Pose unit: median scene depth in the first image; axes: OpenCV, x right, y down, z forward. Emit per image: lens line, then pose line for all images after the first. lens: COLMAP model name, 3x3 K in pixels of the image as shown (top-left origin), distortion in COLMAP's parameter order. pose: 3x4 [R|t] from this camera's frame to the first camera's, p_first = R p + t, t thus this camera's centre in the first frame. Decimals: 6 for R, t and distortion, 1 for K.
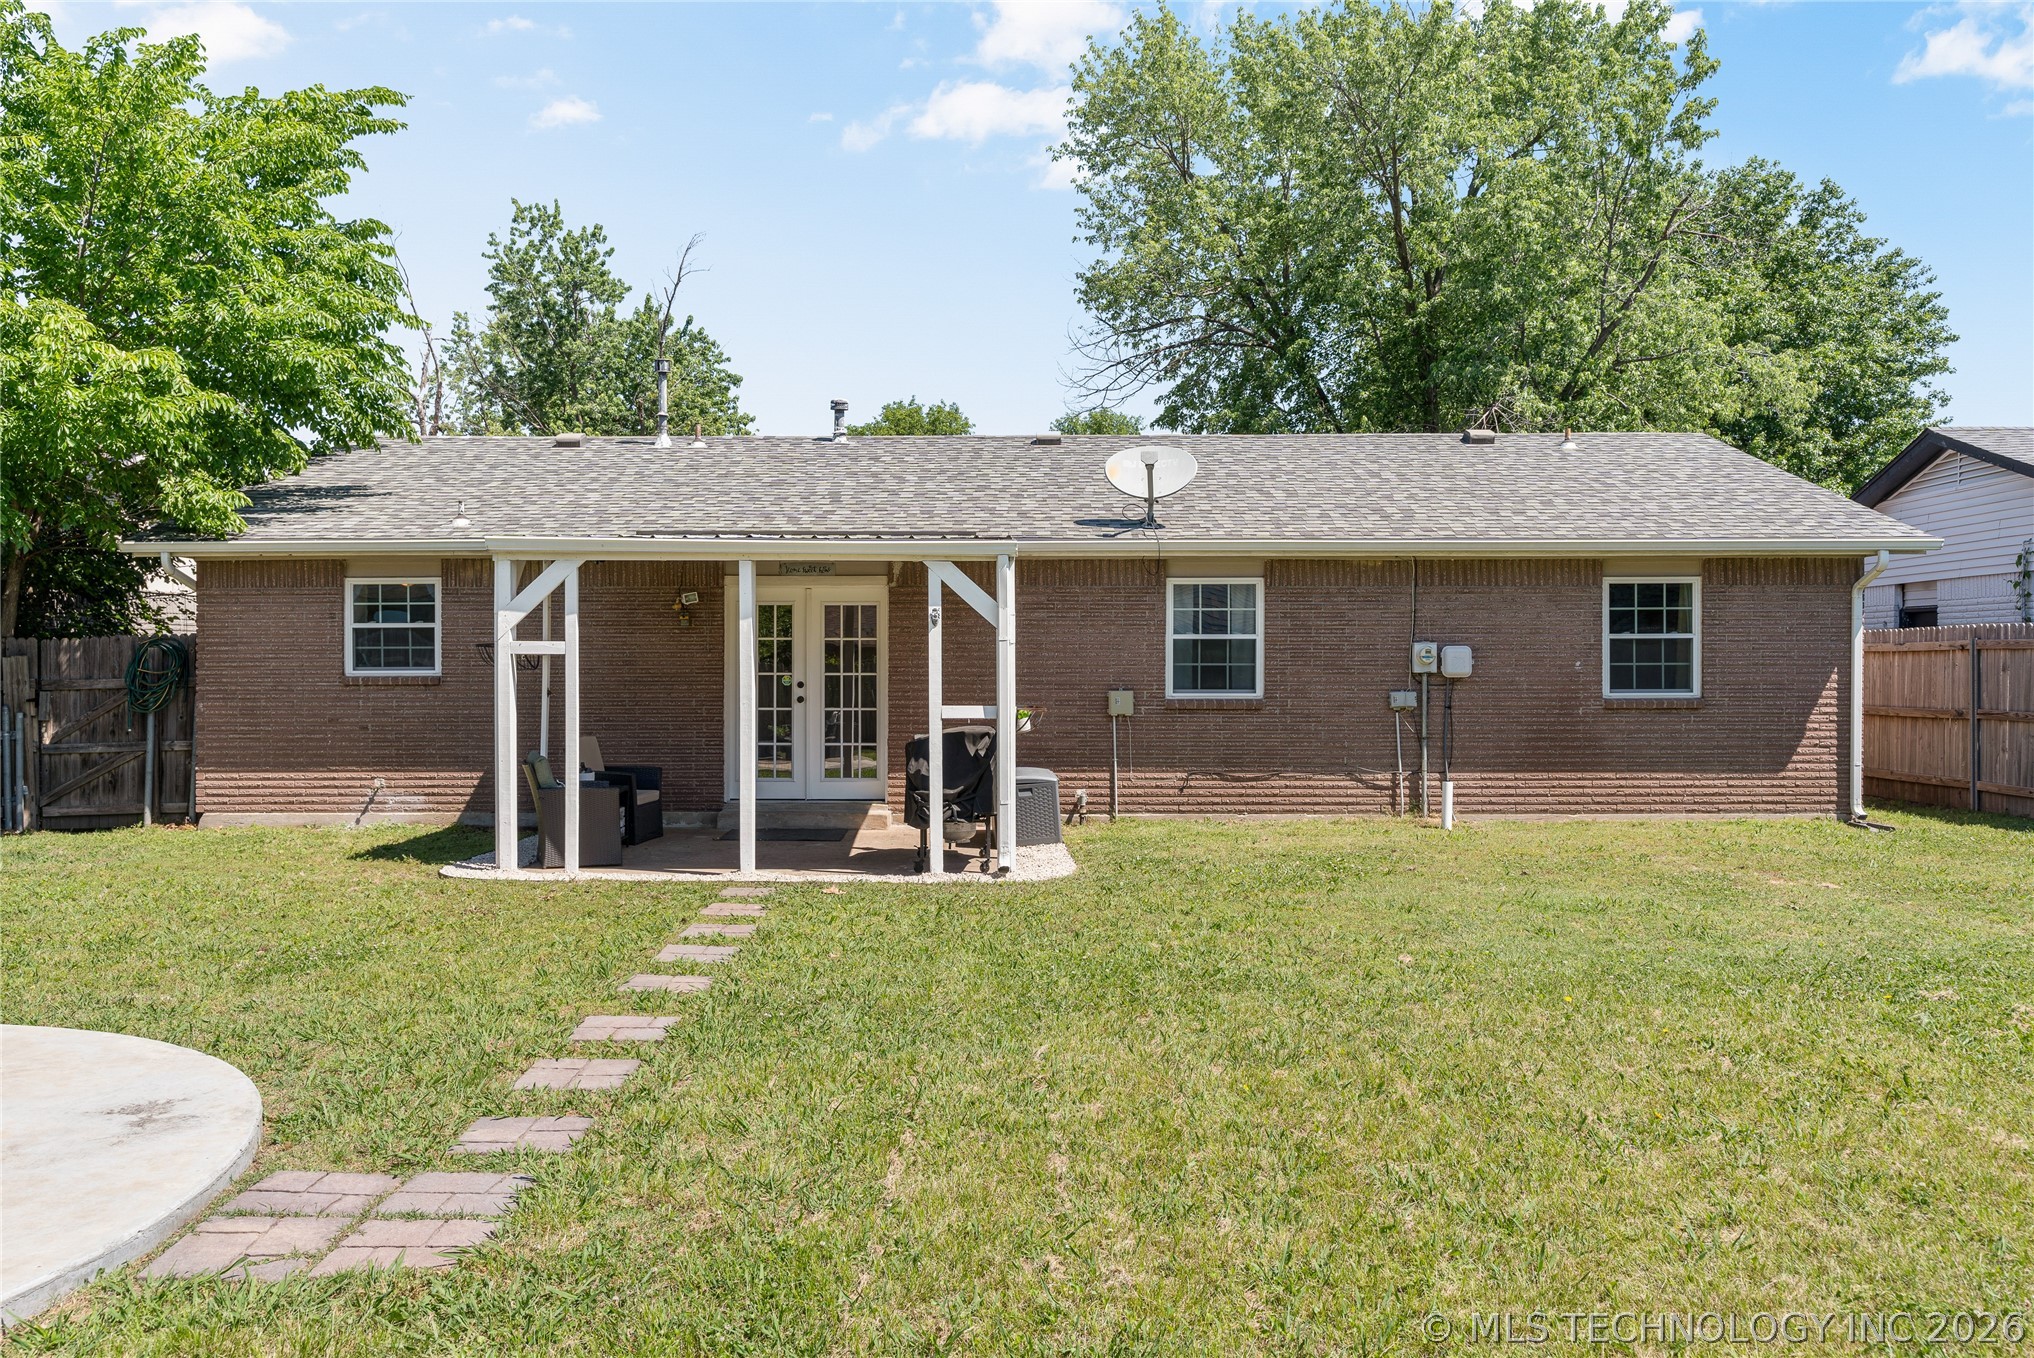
lens RADIAL K [[1597.9, 0, 1011.1], [0, 1597.9, 664.9], [0, 0, 1]] dist [0.002154, 0.009462]
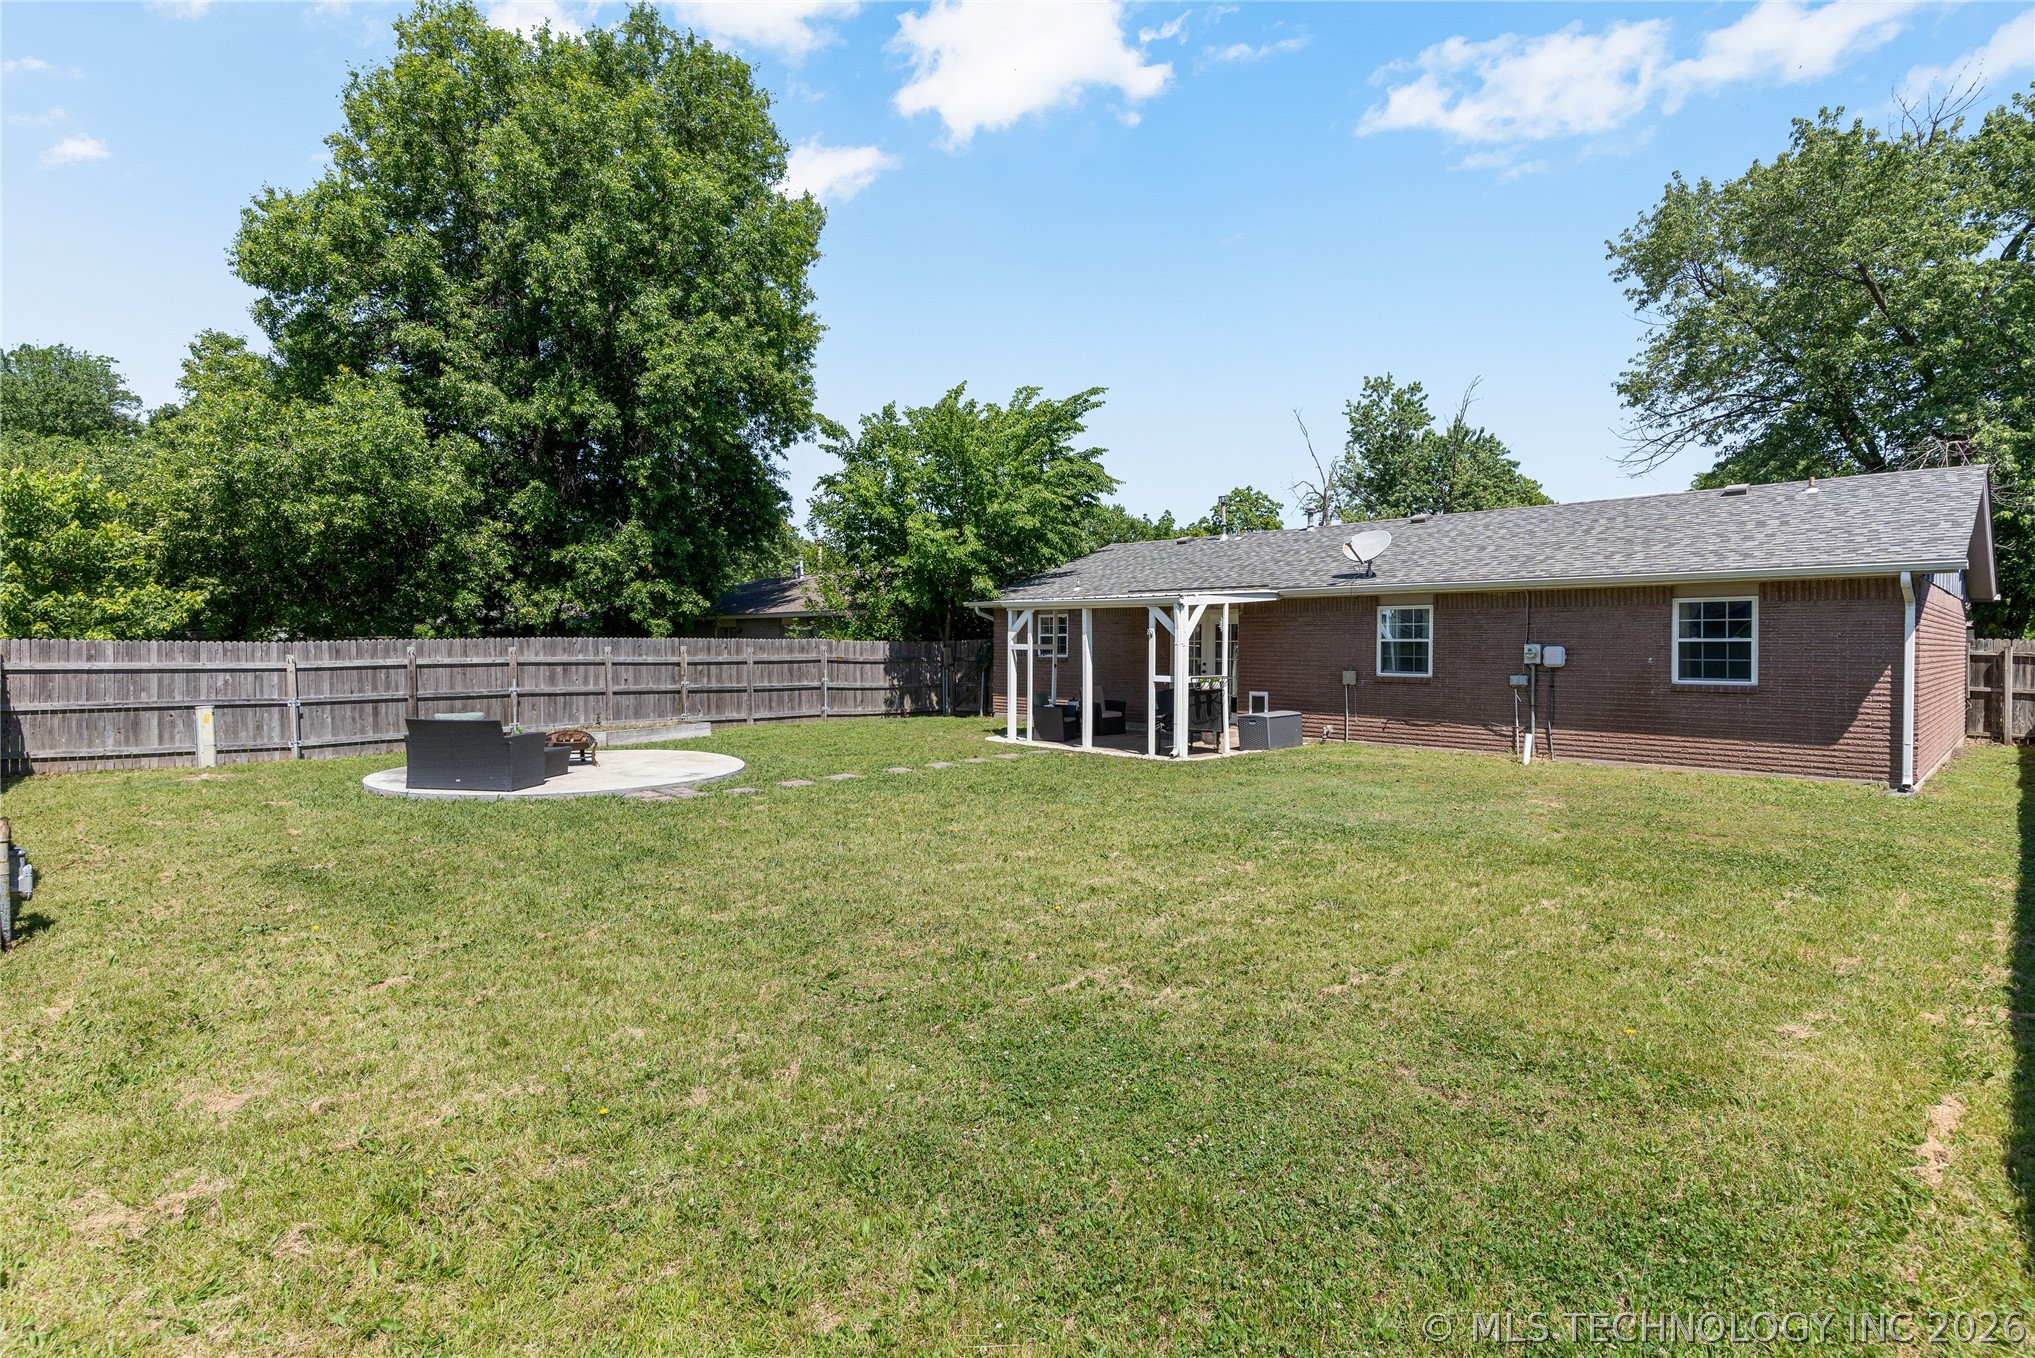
lens RADIAL K [[982.2, 0, 1007.5], [0, 982.2, 659.9], [0, 0, 1]] dist [0.001209, 0.000305]
pose [[0.701160, 0.014821, -0.712850, 0.576820], [-0.005074, 0.999862, 0.015797, -0.011105], [0.712986, -0.007460, 0.701139, -0.033788]]
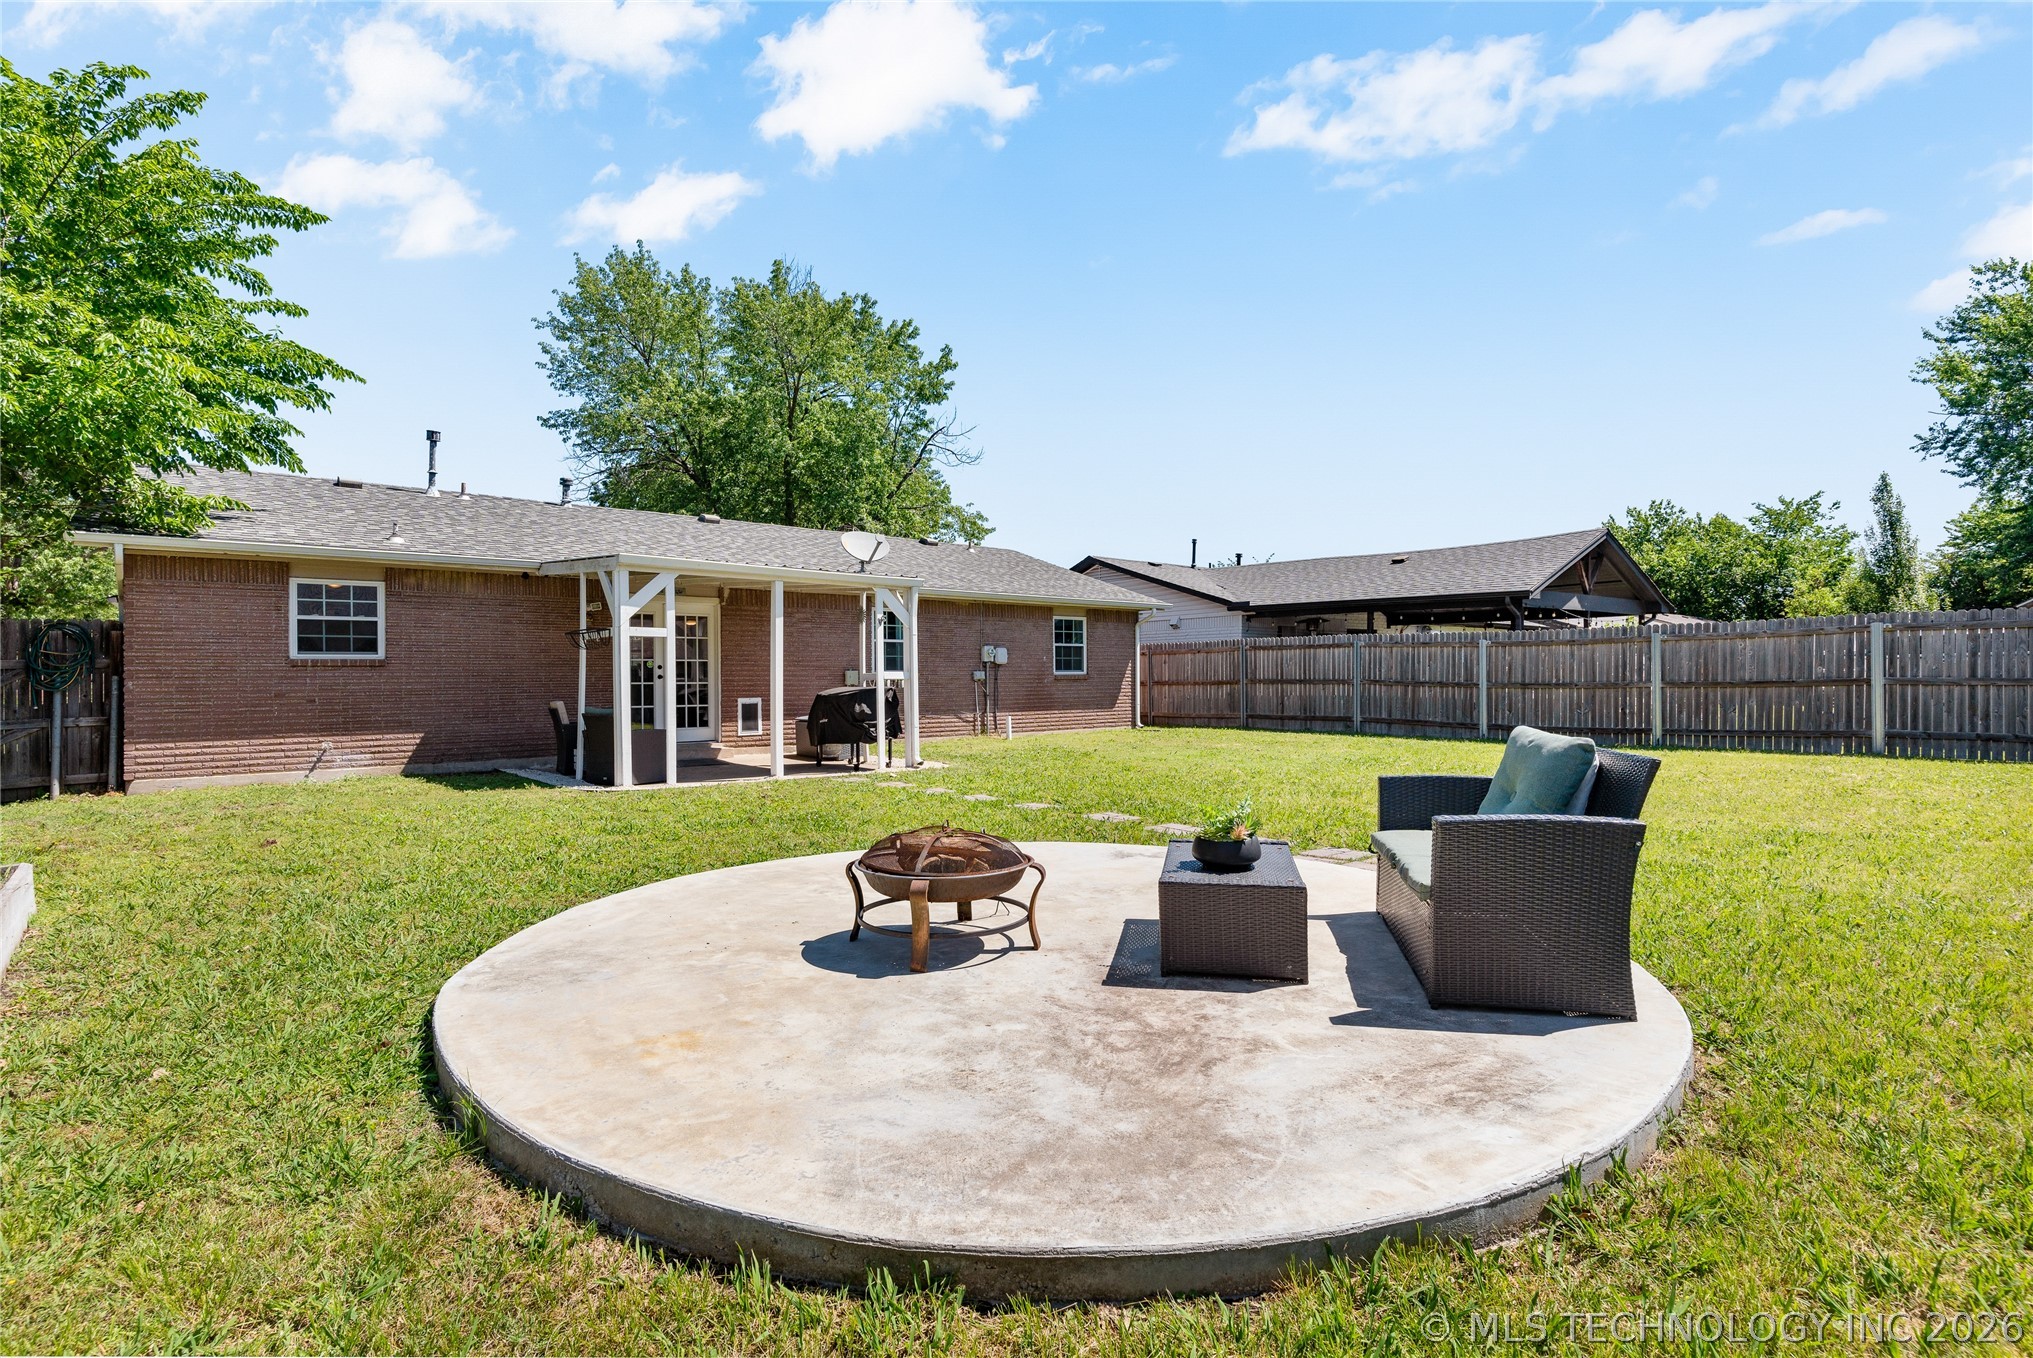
lens RADIAL K [[981.2, 0, 1013.7], [0, 981.2, 673.2], [0, 0, 1]] dist [0.001209, 0.000305]
pose [[0.754294, -0.001169, 0.656536, -0.495002], [0.007181, 0.999953, -0.006470, 0.026899], [-0.656497, 0.009595, 0.754267, 0.081509]]
